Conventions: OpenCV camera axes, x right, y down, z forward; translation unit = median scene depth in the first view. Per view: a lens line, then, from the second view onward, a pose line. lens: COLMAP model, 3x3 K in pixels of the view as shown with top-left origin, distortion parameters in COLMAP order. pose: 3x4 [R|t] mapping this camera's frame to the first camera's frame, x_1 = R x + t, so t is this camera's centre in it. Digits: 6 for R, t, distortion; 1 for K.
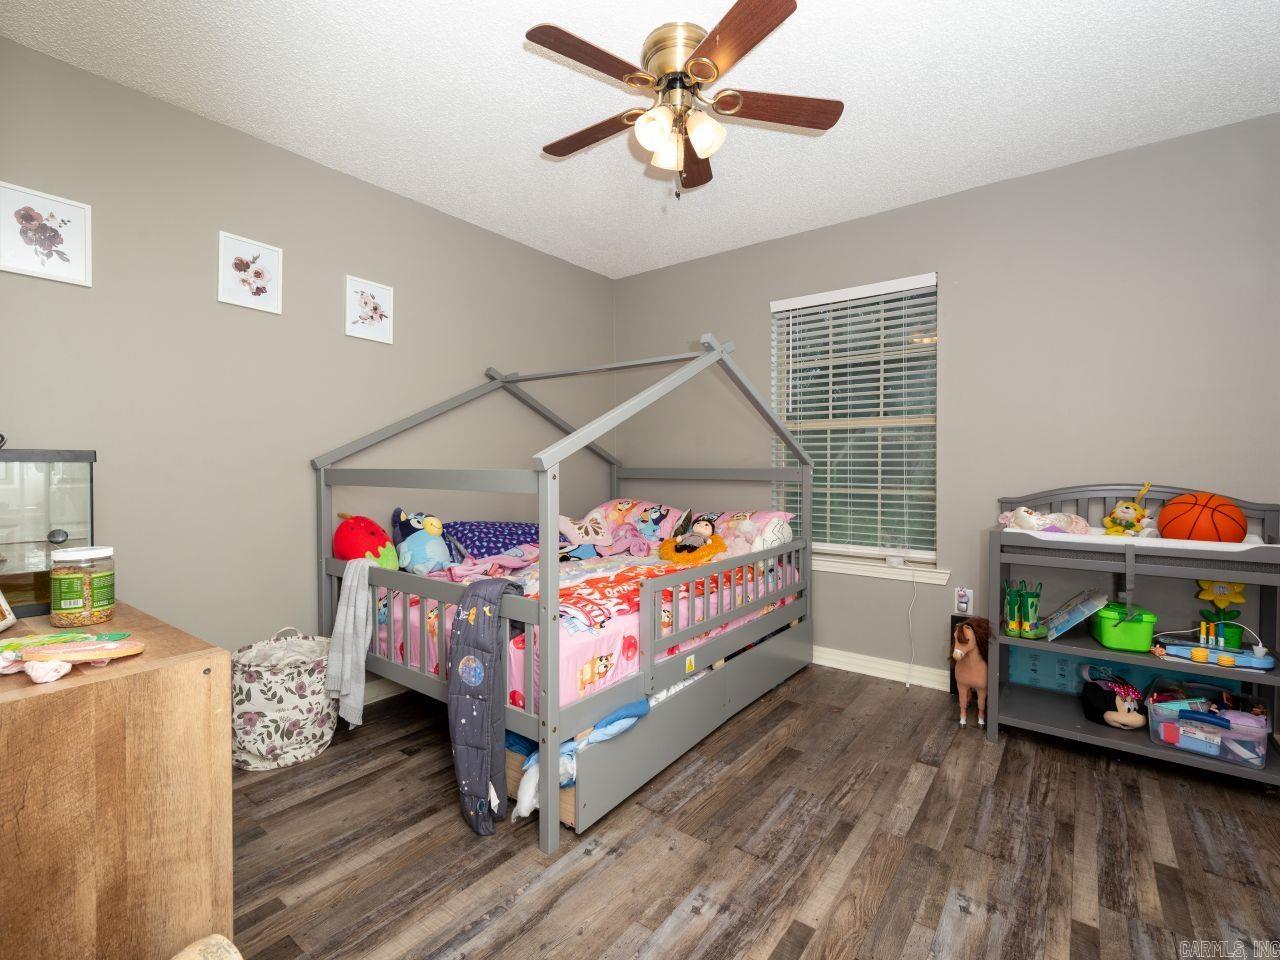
lens RADIAL K [[576.4, 0, 637.9], [0, 576.4, 477.4], [0, 0, 1]] dist [-0.004523, -0.000407]
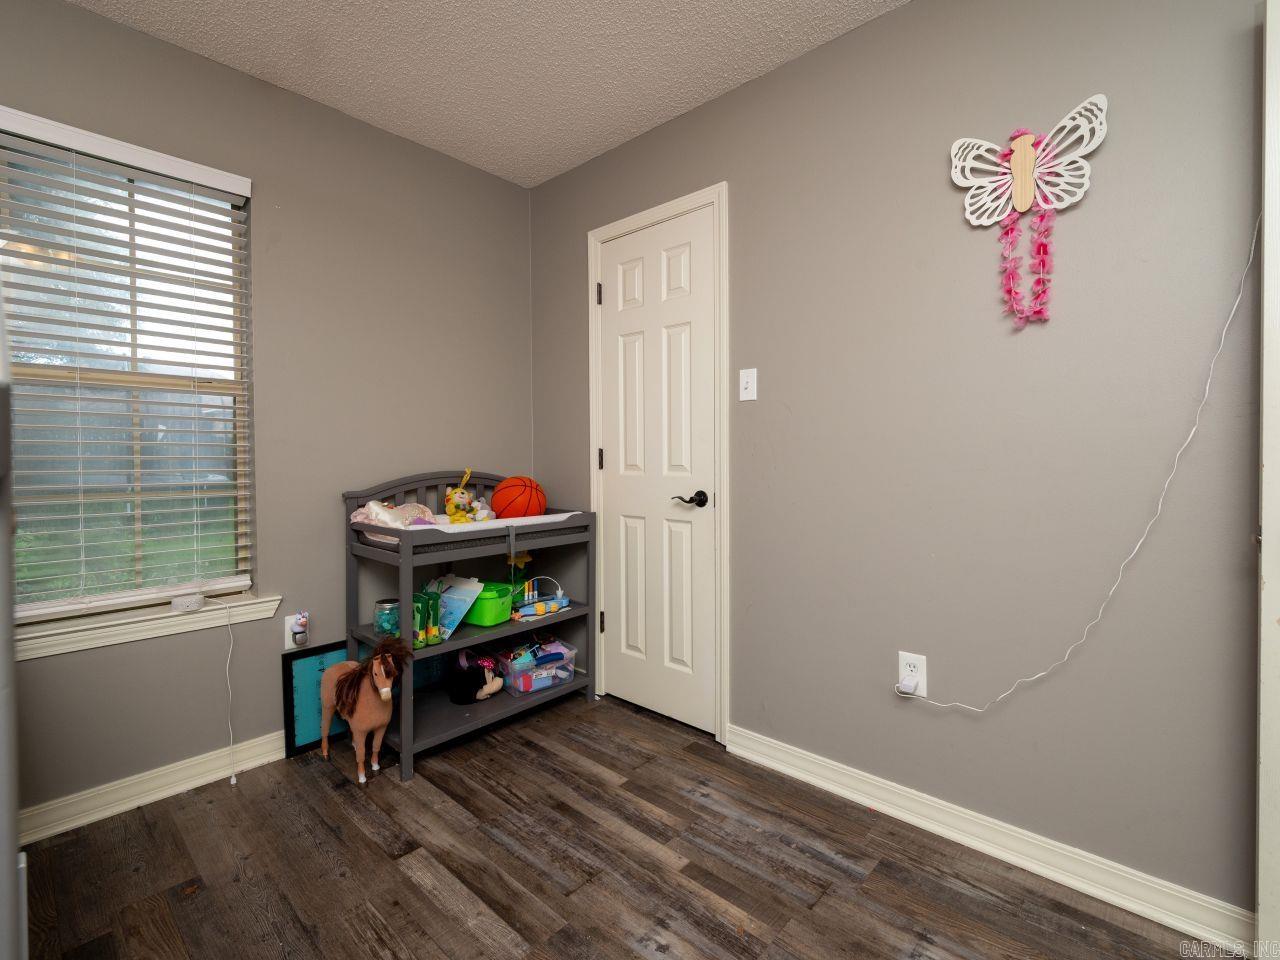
lens RADIAL K [[576.4, 0, 643.0], [0, 576.4, 468.2], [0, 0, 1]] dist [-0.004523, -0.000407]
pose [[0.080383, -0.015549, 0.996643, -0.213805], [0.018631, 0.999727, 0.014094, -0.004026], [-0.996590, 0.017435, 0.080651, 0.651597]]
